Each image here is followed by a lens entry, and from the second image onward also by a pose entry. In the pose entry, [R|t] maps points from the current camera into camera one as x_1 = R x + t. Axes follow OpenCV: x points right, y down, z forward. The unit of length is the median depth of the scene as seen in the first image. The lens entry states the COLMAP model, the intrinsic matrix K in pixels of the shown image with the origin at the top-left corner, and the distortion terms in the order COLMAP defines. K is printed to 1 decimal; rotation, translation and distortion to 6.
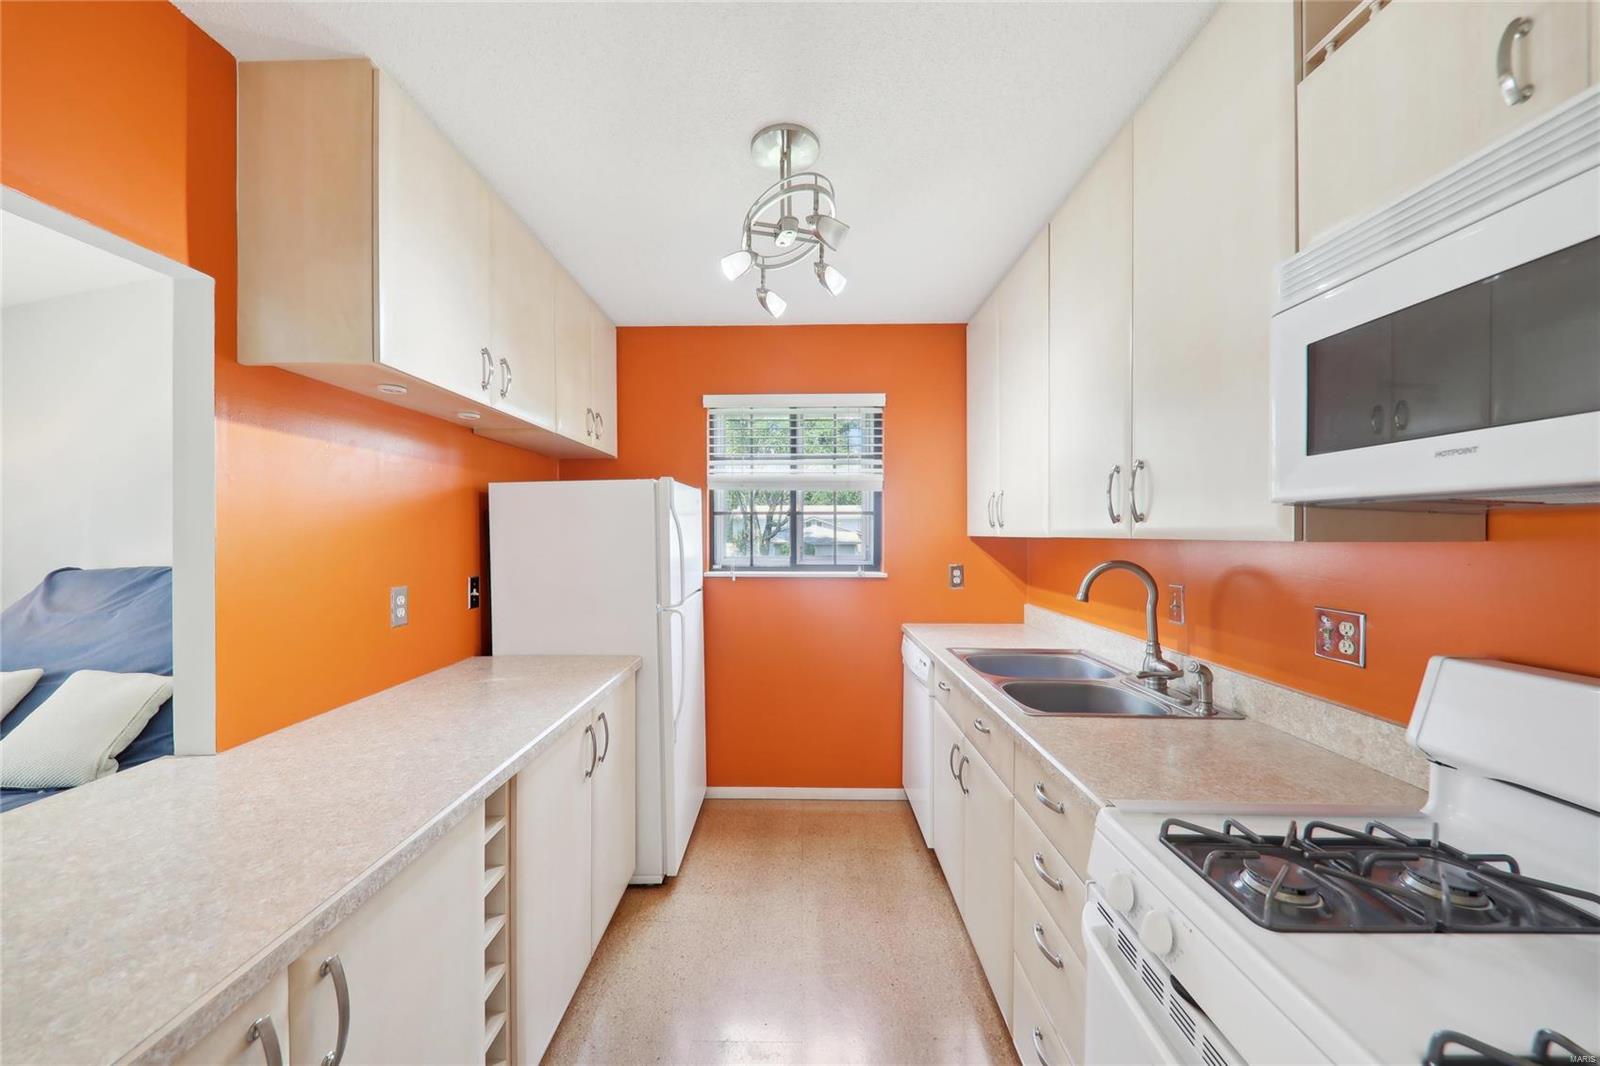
lens RADIAL K [[570.6, 0, 795.7], [0, 570.6, 534.2], [0, 0, 1]] dist [-0.000224, -0.000342]
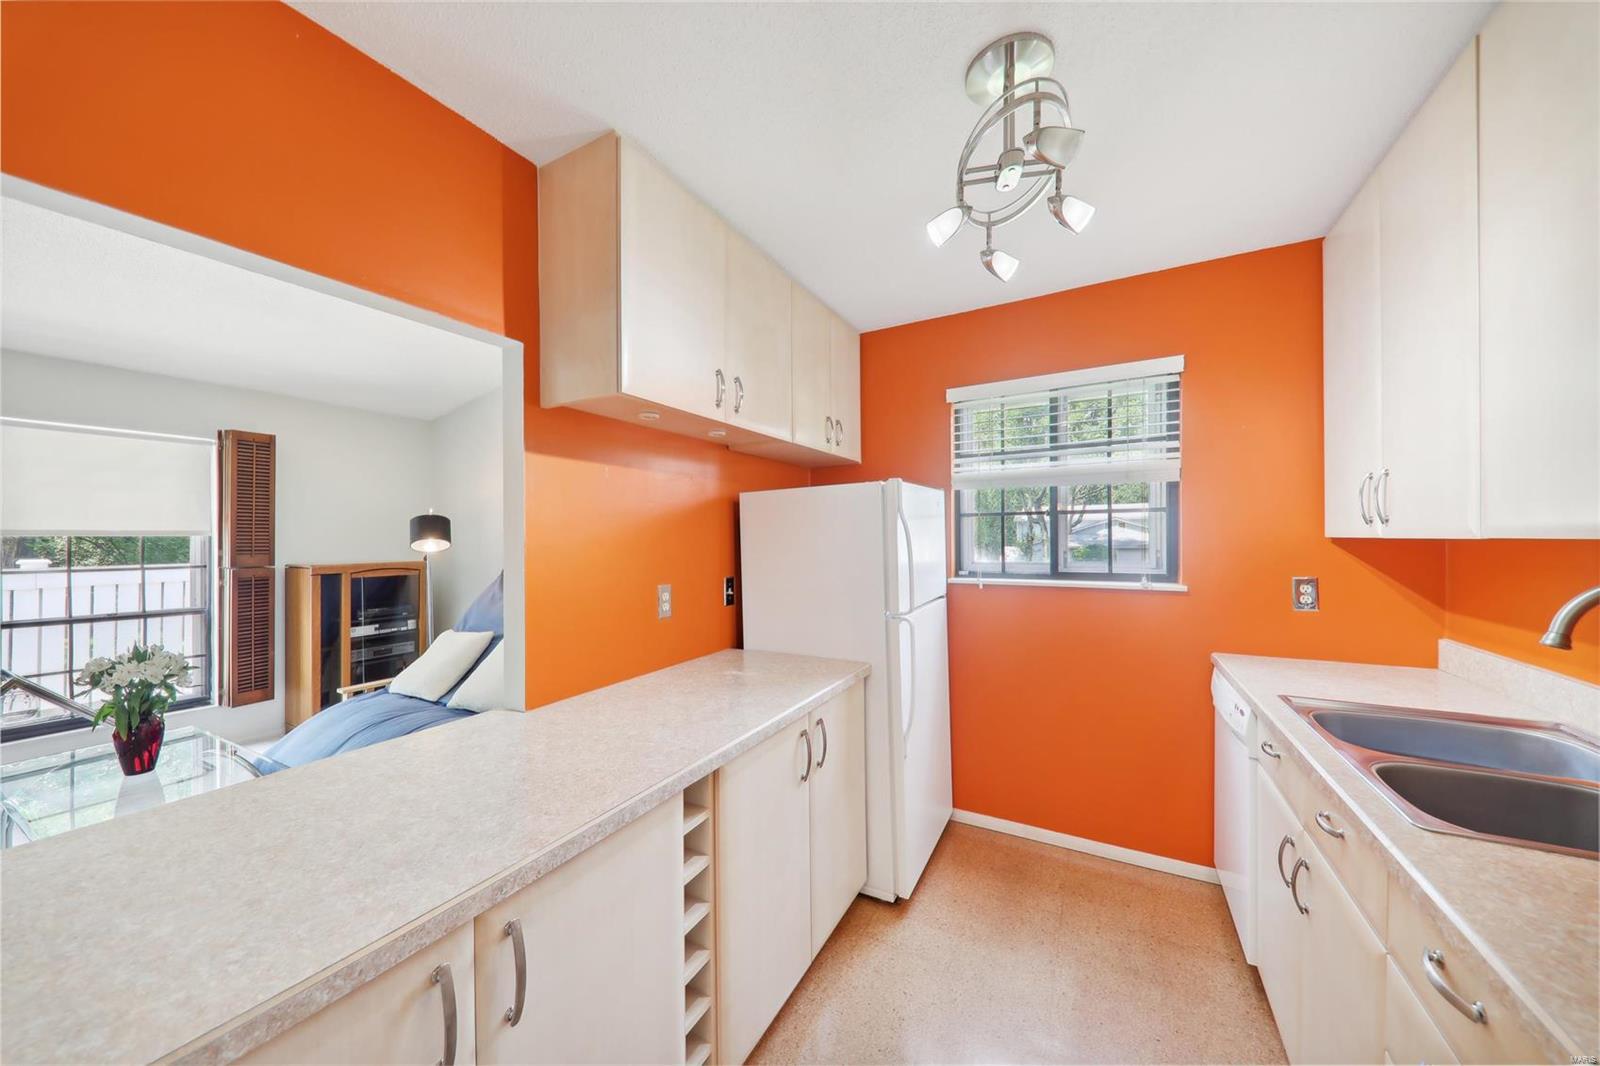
lens RADIAL K [[552.4, 0, 796.3], [0, 552.4, 540.7], [0, 0, 1]] dist [0.019585, -0.010189]
pose [[0.880228, -0.005220, -0.474522, 0.080720], [0.007964, 0.999961, 0.003771, -0.000744], [0.474483, -0.007099, 0.880236, 0.125487]]
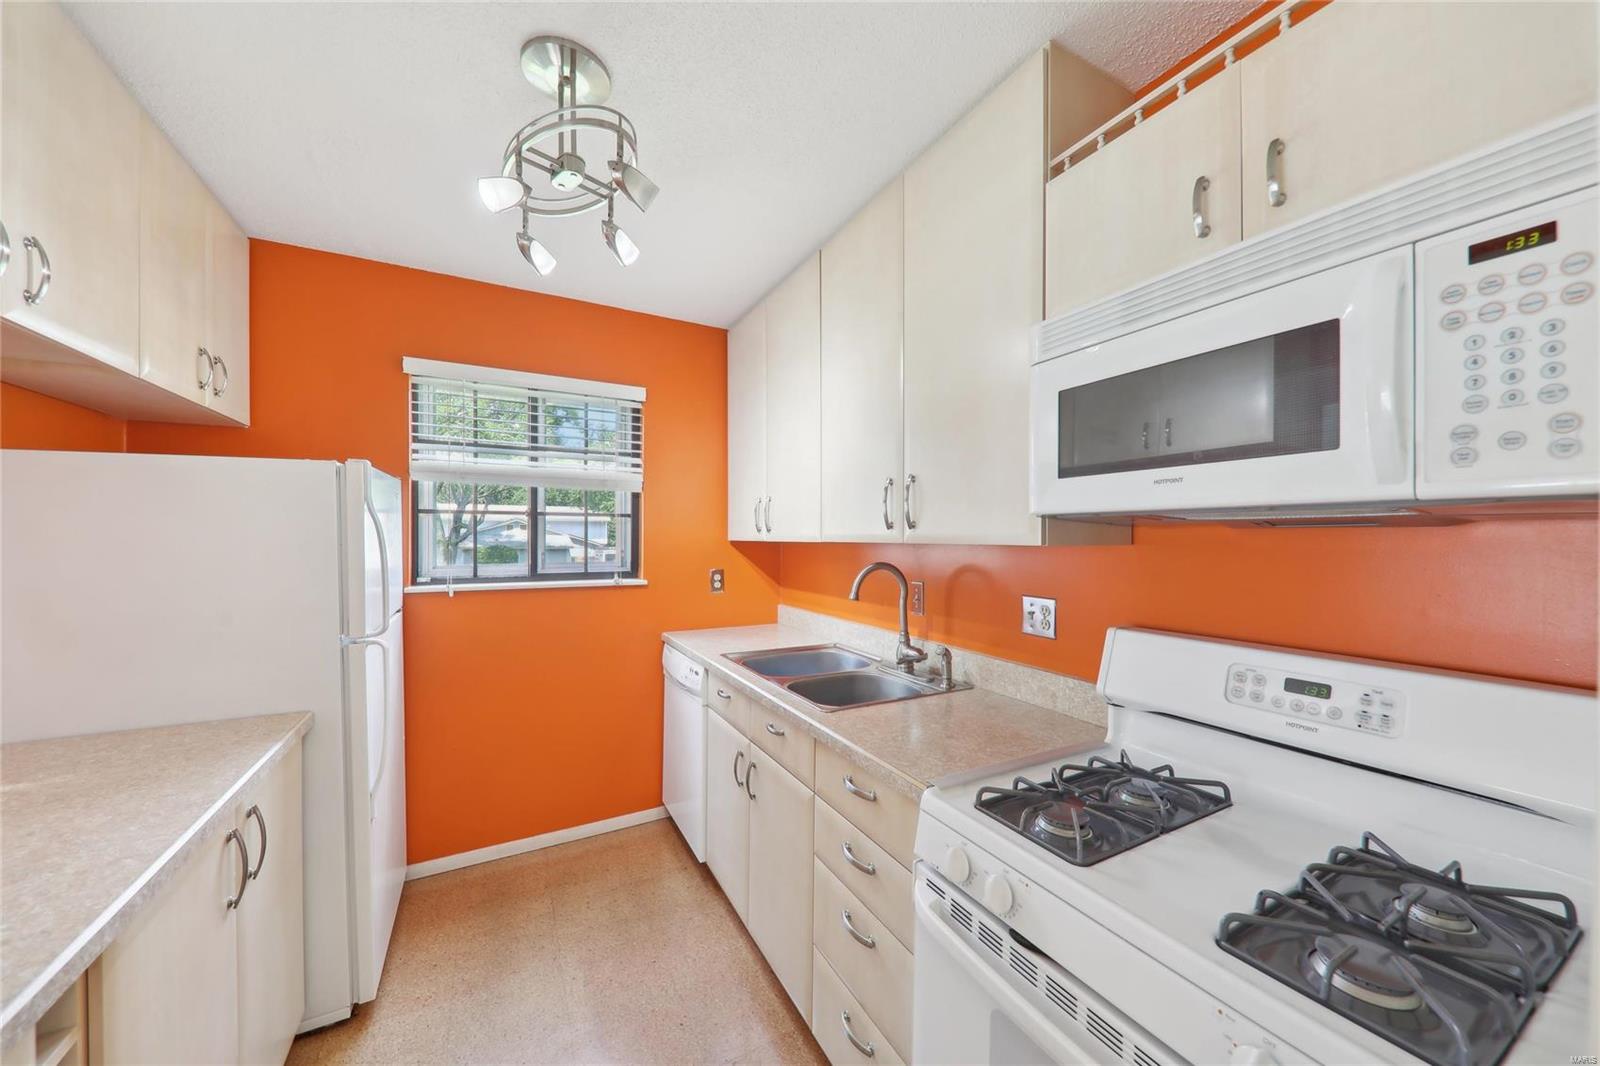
lens RADIAL K [[560.8, 0, 818.9], [0, 560.8, 538.5], [0, 0, 1]] dist [0.013296, -0.008447]
pose [[0.861661, 0.002860, 0.507476, -0.101345], [-0.003070, 0.999995, -0.000423, -0.000345], [-0.507475, -0.001194, 0.861666, 0.096860]]
